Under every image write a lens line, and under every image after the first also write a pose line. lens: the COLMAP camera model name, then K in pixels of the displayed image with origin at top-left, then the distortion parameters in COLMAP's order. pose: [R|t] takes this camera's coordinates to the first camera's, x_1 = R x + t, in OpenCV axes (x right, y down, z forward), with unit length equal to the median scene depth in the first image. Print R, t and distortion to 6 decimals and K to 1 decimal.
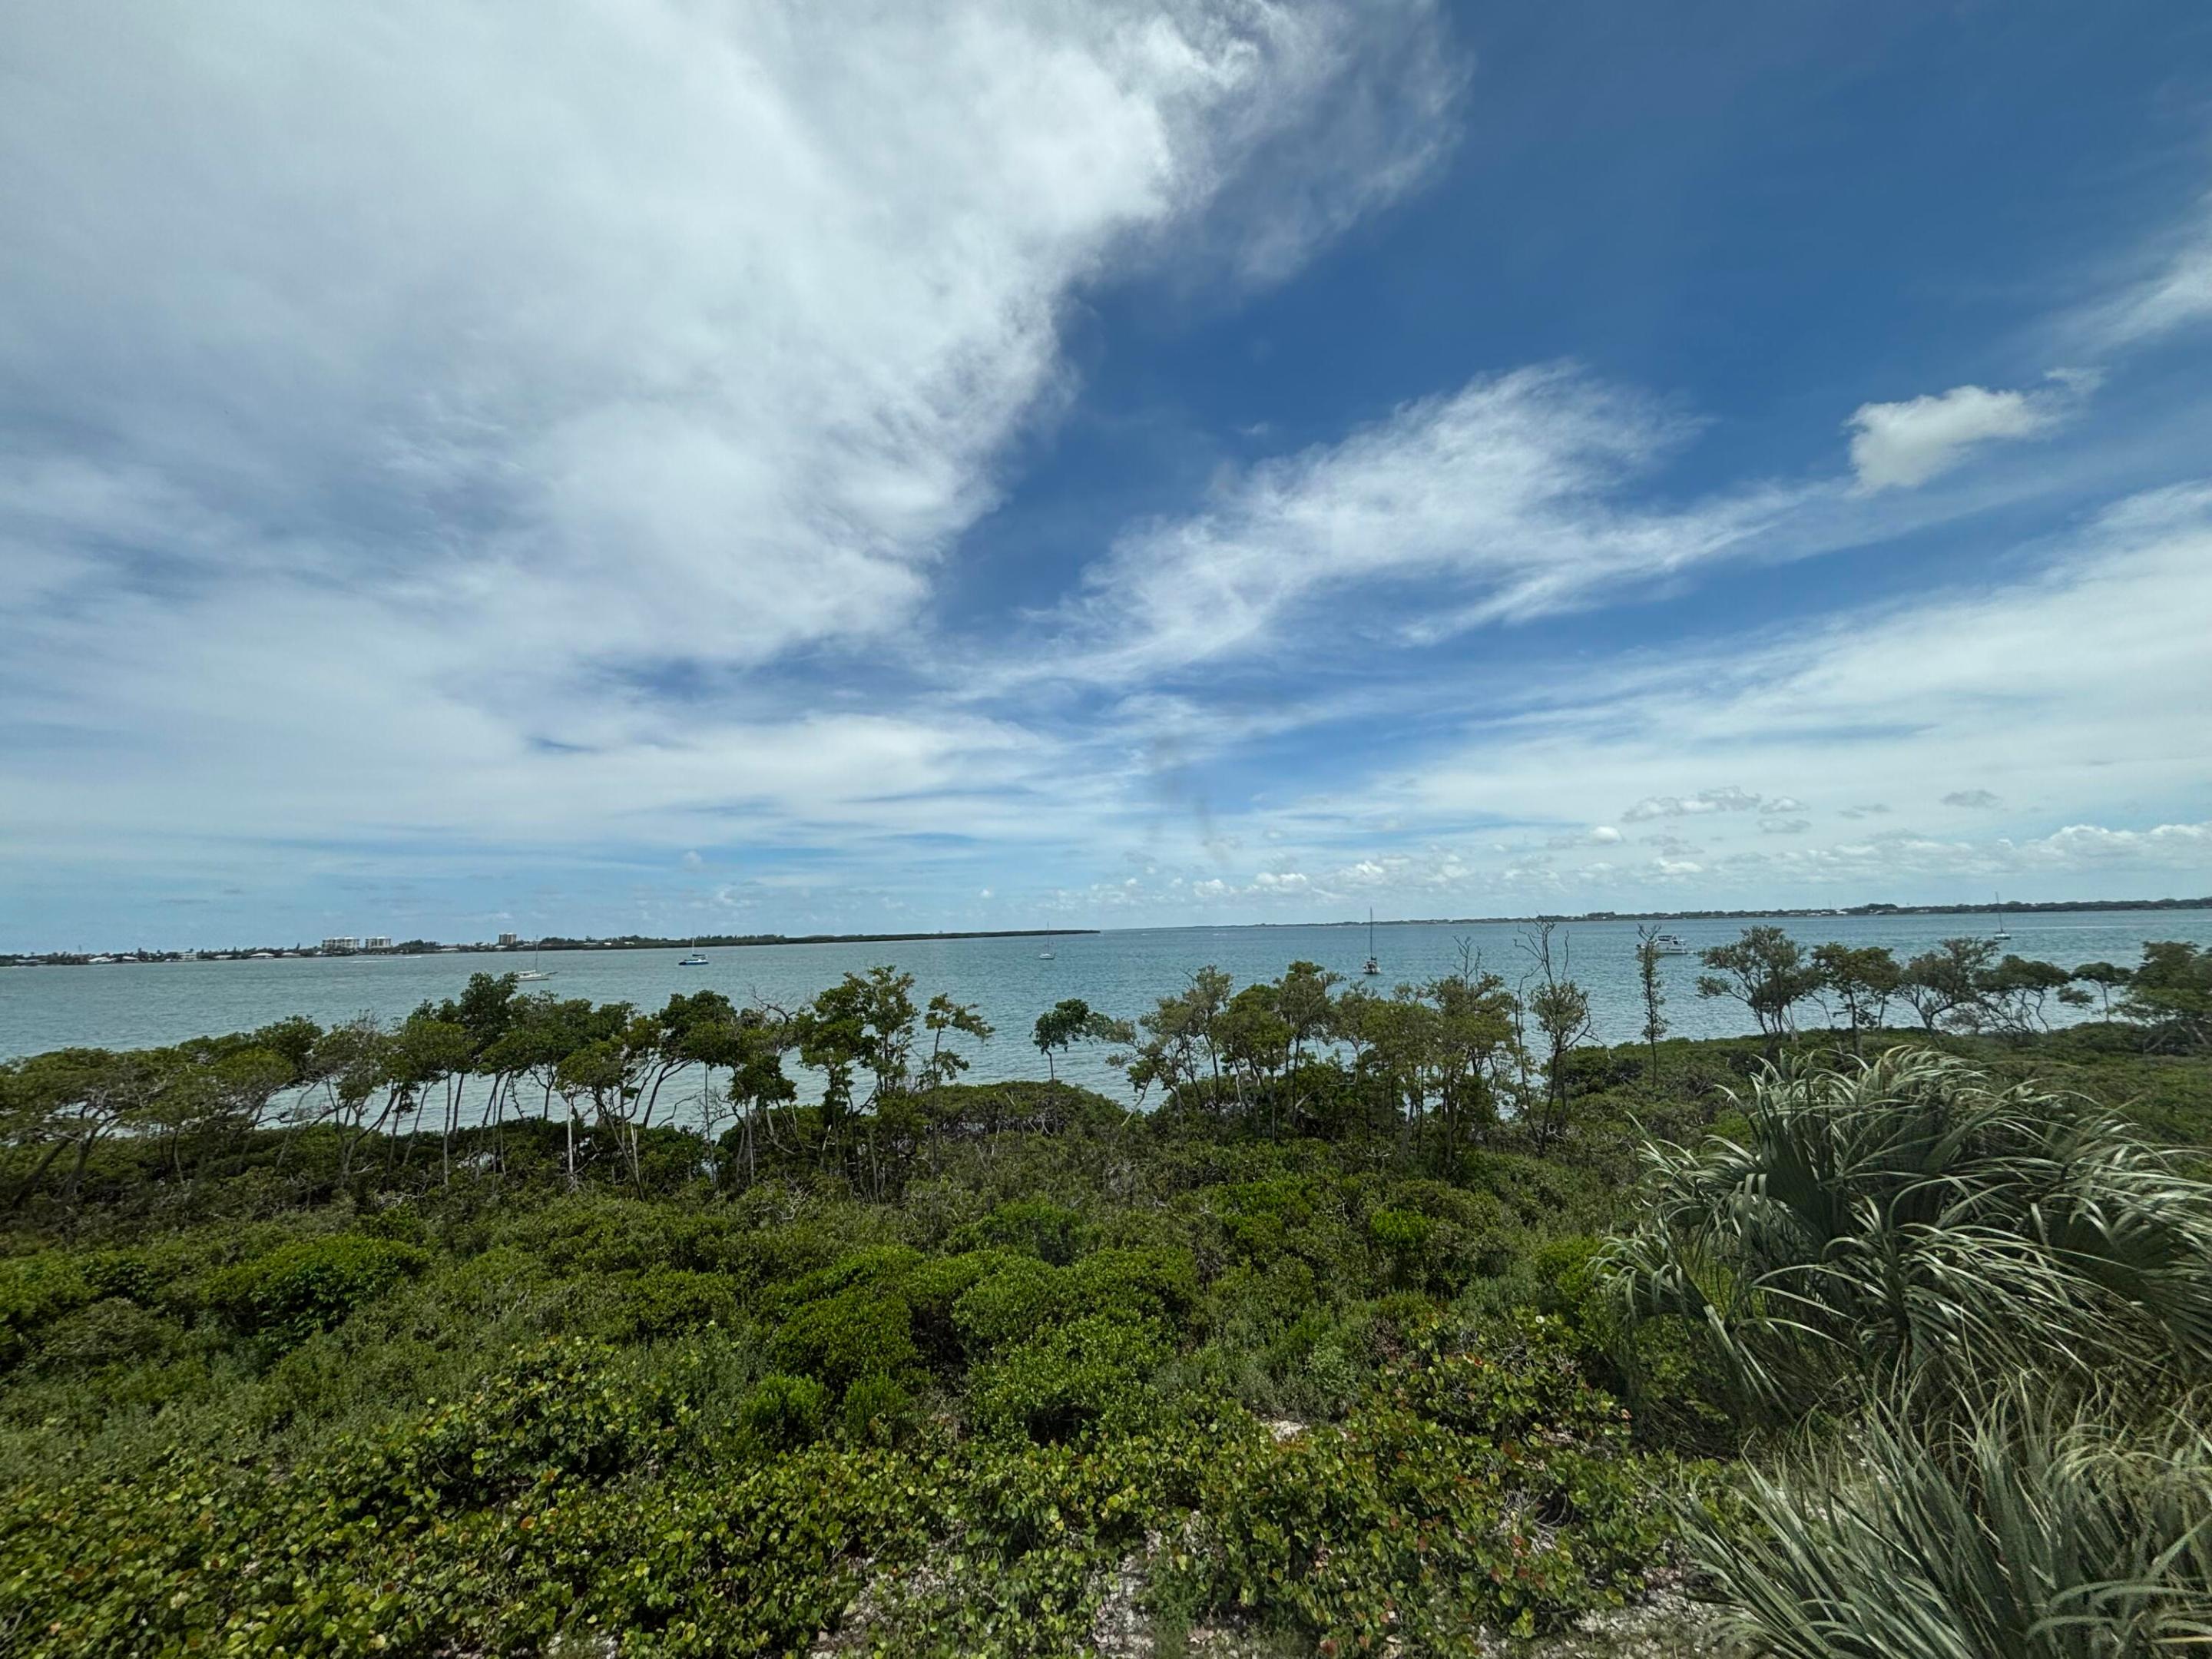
lens RADIAL K [[892.4, 0, 1069.8], [0, 892.4, 854.0], [0, 0, 1]] dist [0.000160, -0.000080]
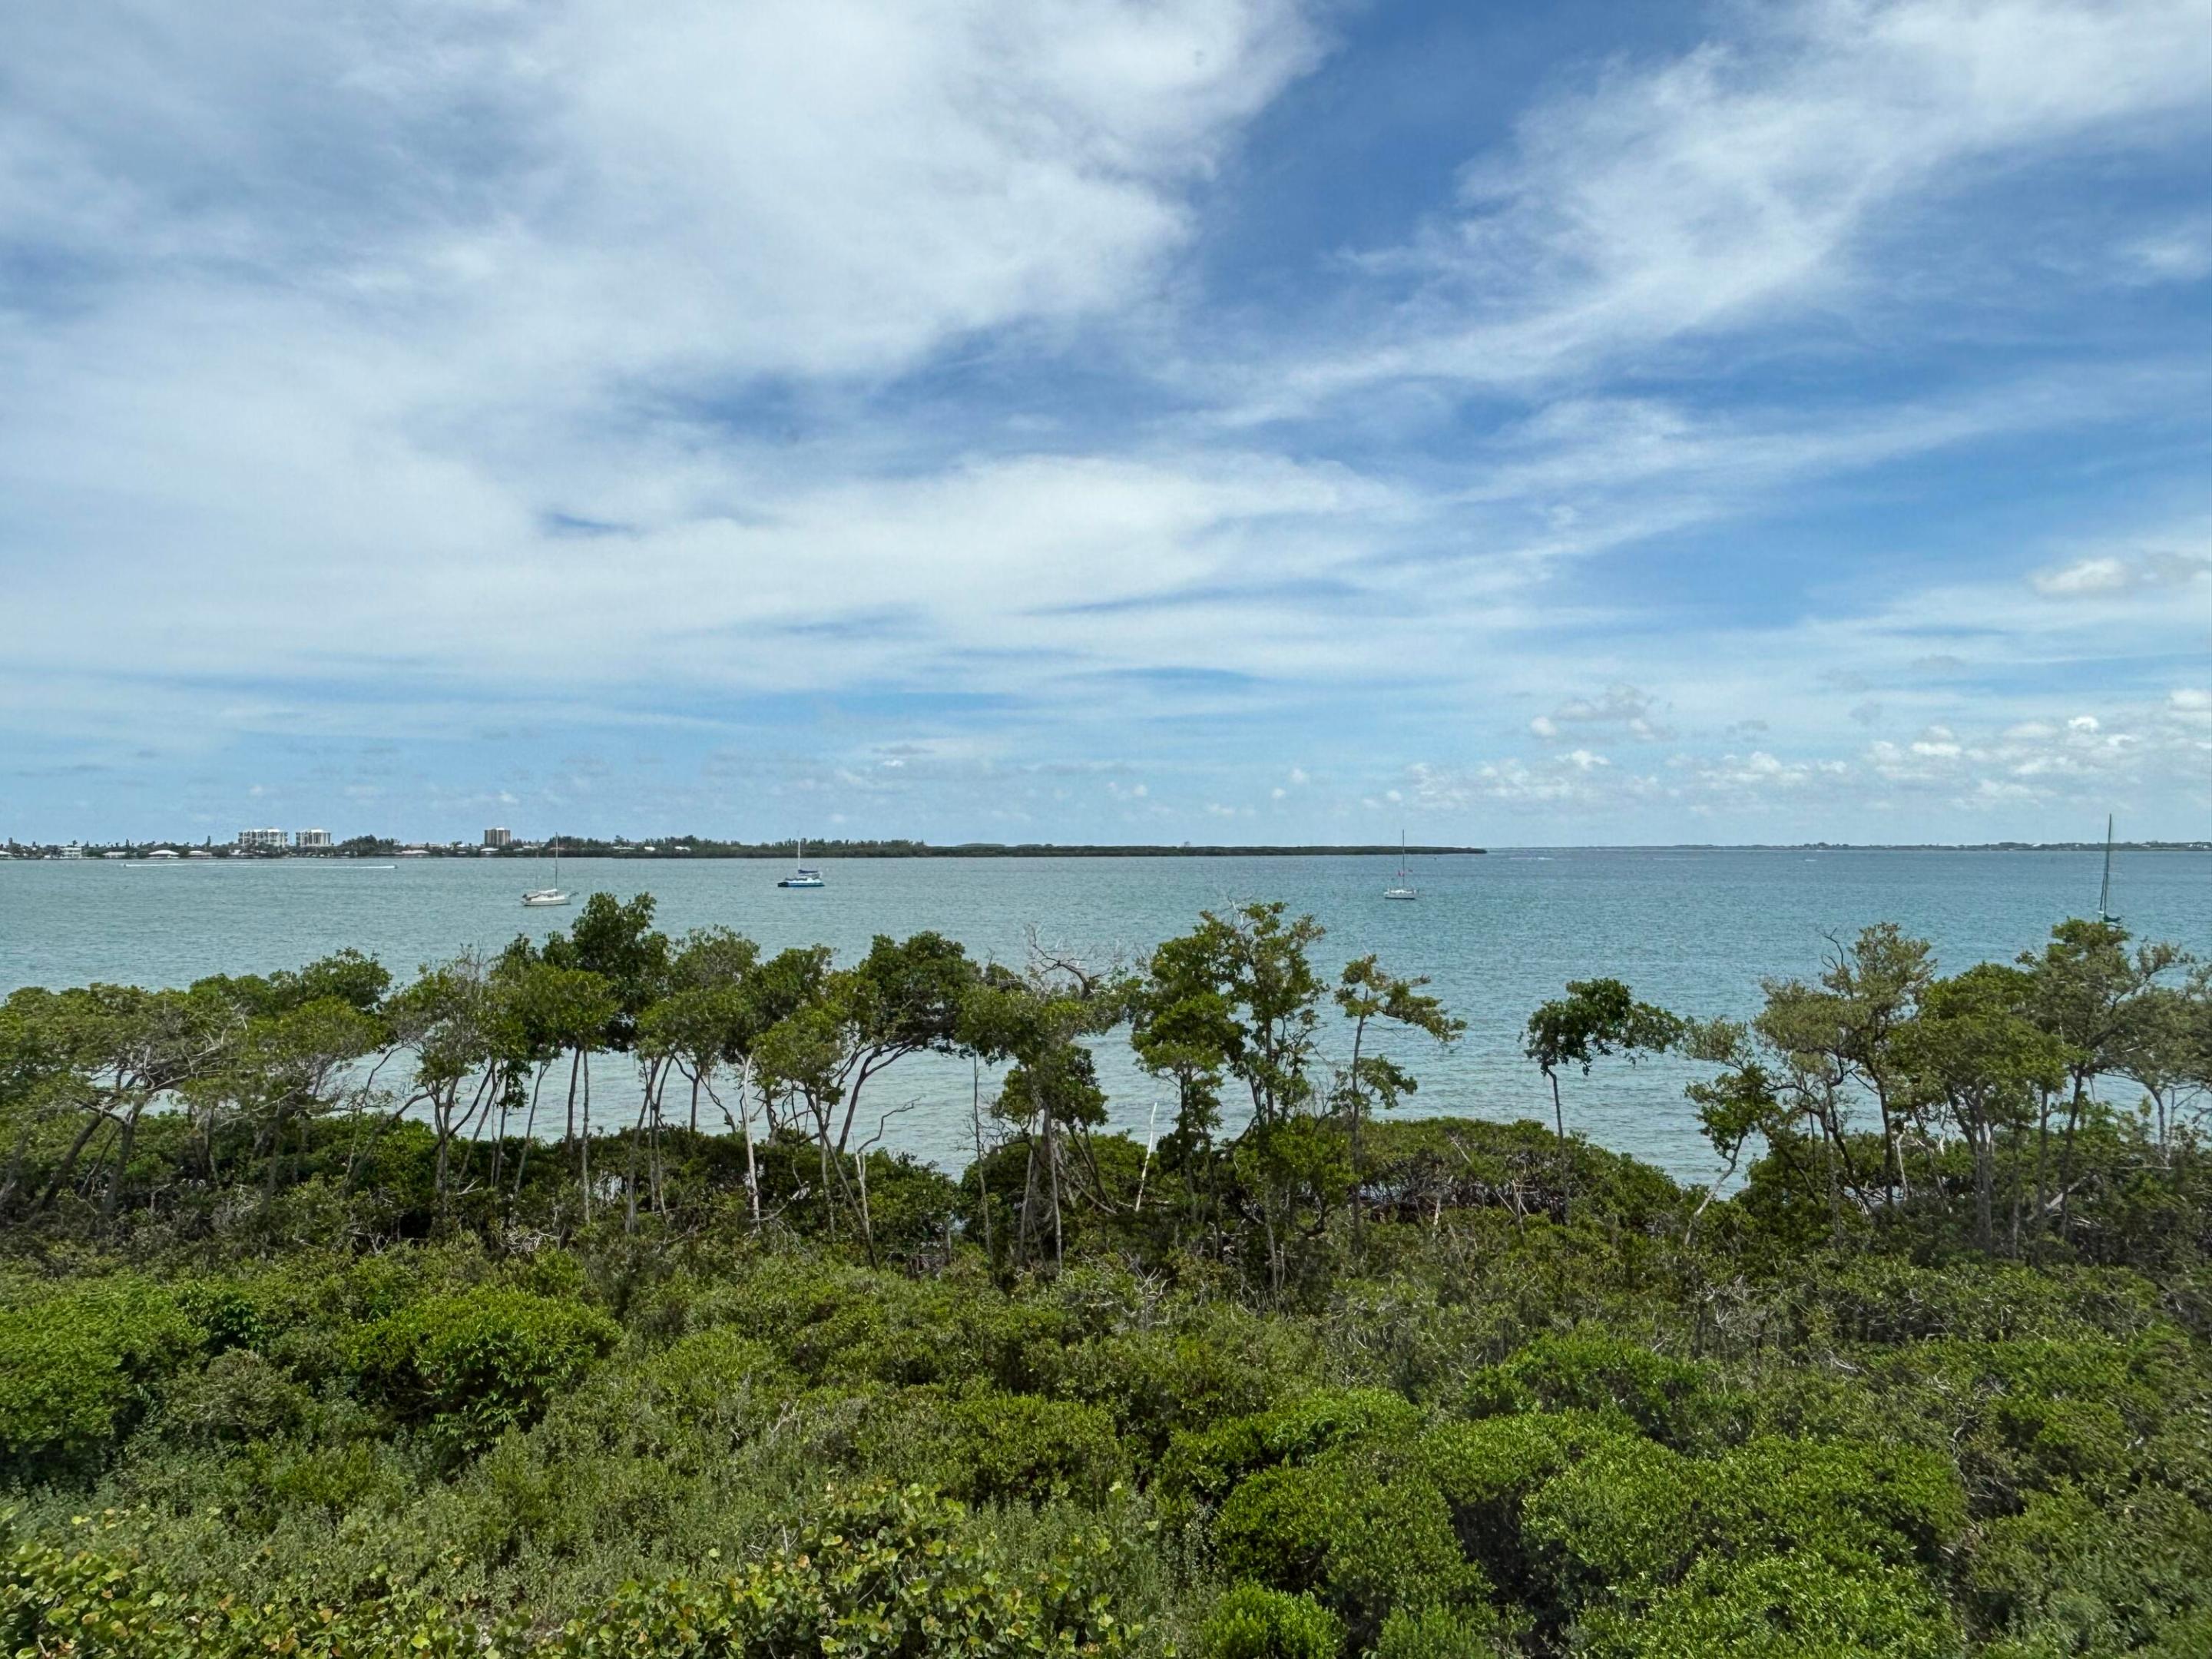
lens RADIAL K [[1608.6, 0, 1022.0], [0, 1608.6, 739.4], [0, 0, 1]] dist [0.032125, -0.050419]
pose [[0.972648, 0.010055, -0.232066, -0.106642], [-0.004899, 0.999728, 0.022784, -0.001854], [0.232232, -0.021024, 0.972433, -0.033610]]
